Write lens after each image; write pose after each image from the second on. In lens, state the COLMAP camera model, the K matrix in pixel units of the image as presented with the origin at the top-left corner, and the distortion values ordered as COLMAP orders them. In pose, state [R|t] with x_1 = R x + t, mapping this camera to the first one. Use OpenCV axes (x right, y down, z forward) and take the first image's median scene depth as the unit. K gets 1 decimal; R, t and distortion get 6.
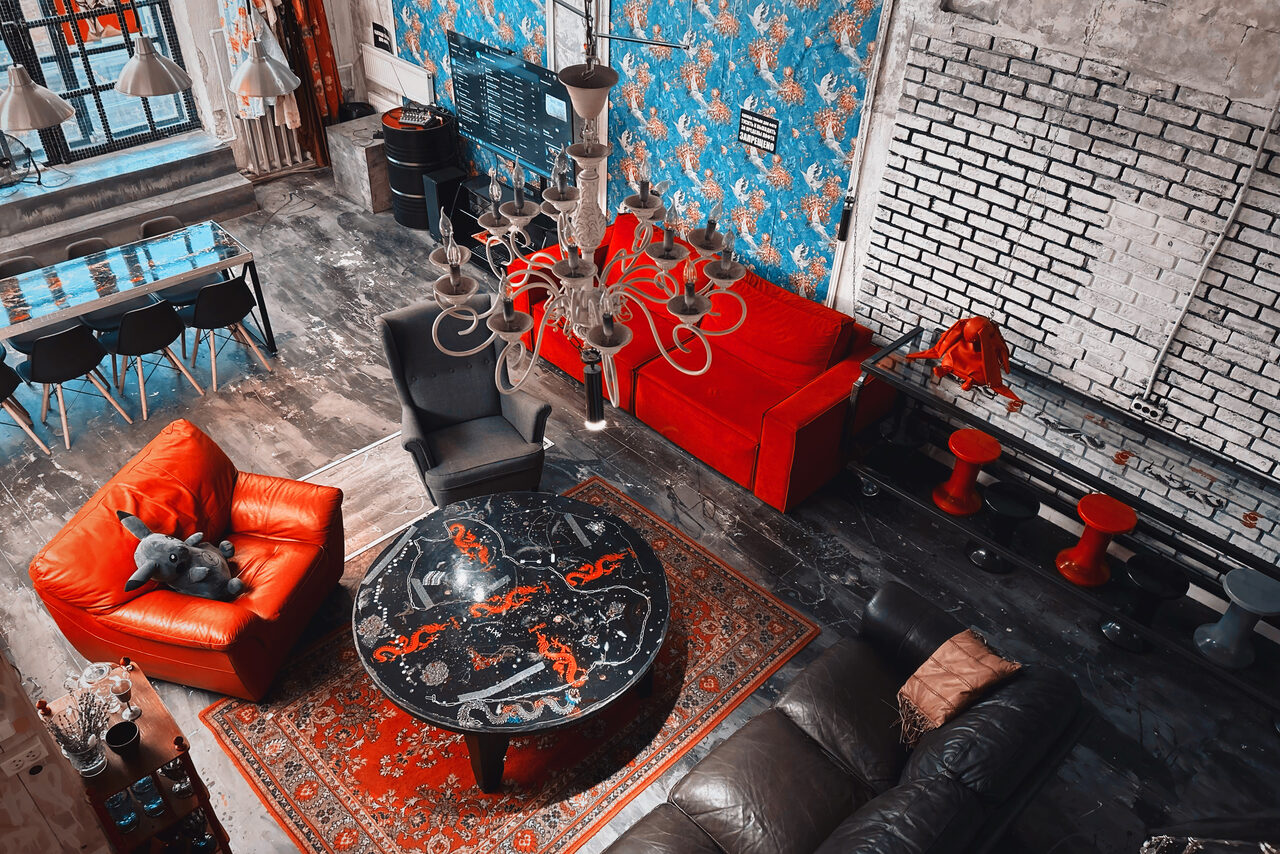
lens RADIAL K [[963.8, 0, 635.8], [0, 963.8, 428.0], [0, 0, 1]] dist [0.048726, -0.047443]
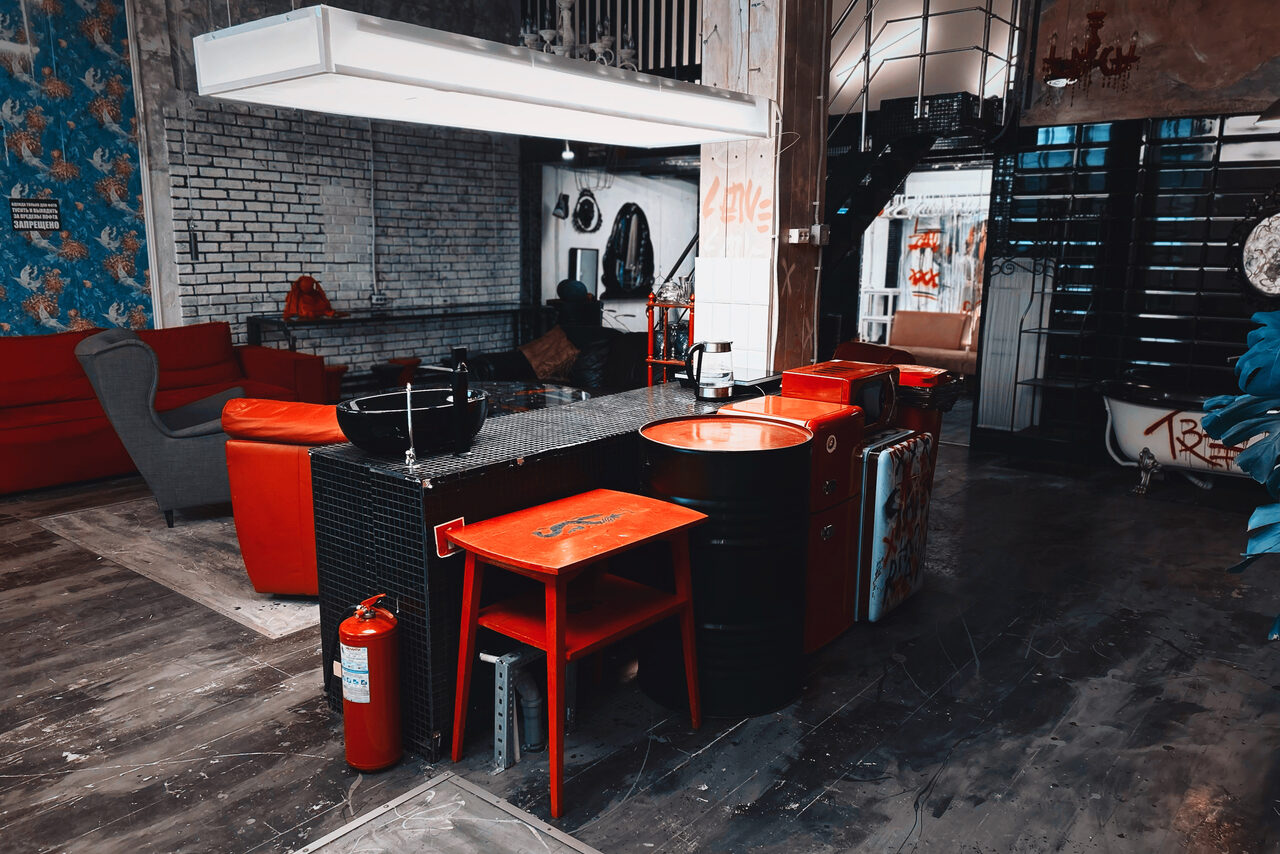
lens RADIAL K [[963.8, 0, 634.0], [0, 963.8, 435.2], [0, 0, 1]] dist [0.048726, -0.047443]
pose [[-0.094335, -0.235128, 0.967376, -1.128035], [0.599193, 0.762586, 0.243783, 0.014213], [-0.795028, 0.602642, 0.068948, 0.593022]]
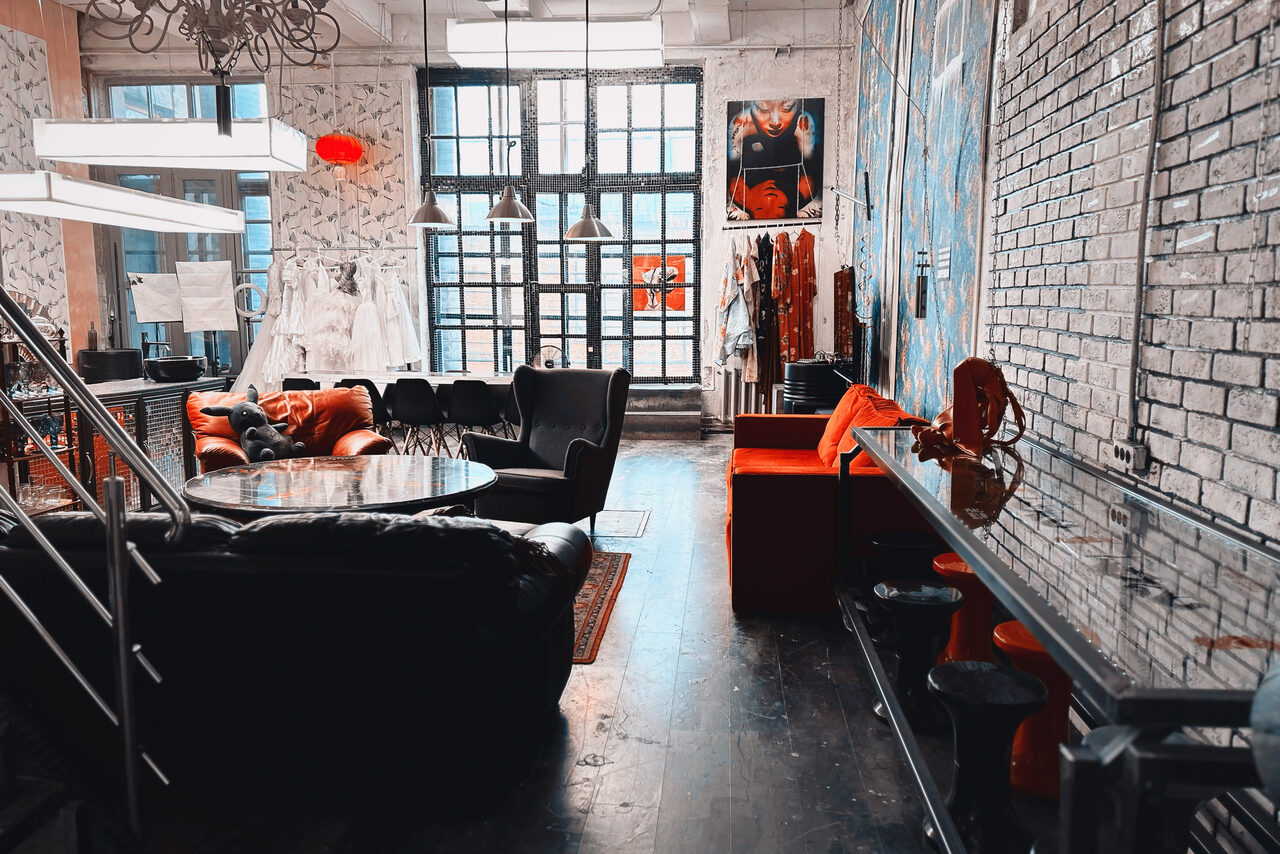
lens RADIAL K [[963.8, 0, 631.9], [0, 963.8, 439.5], [0, 0, 1]] dist [0.048726, -0.047443]
pose [[0.634606, 0.071756, -0.769498, 0.693544], [-0.456423, 0.838290, -0.298241, 0.242906], [0.623662, 0.540482, 0.564735, 0.445812]]
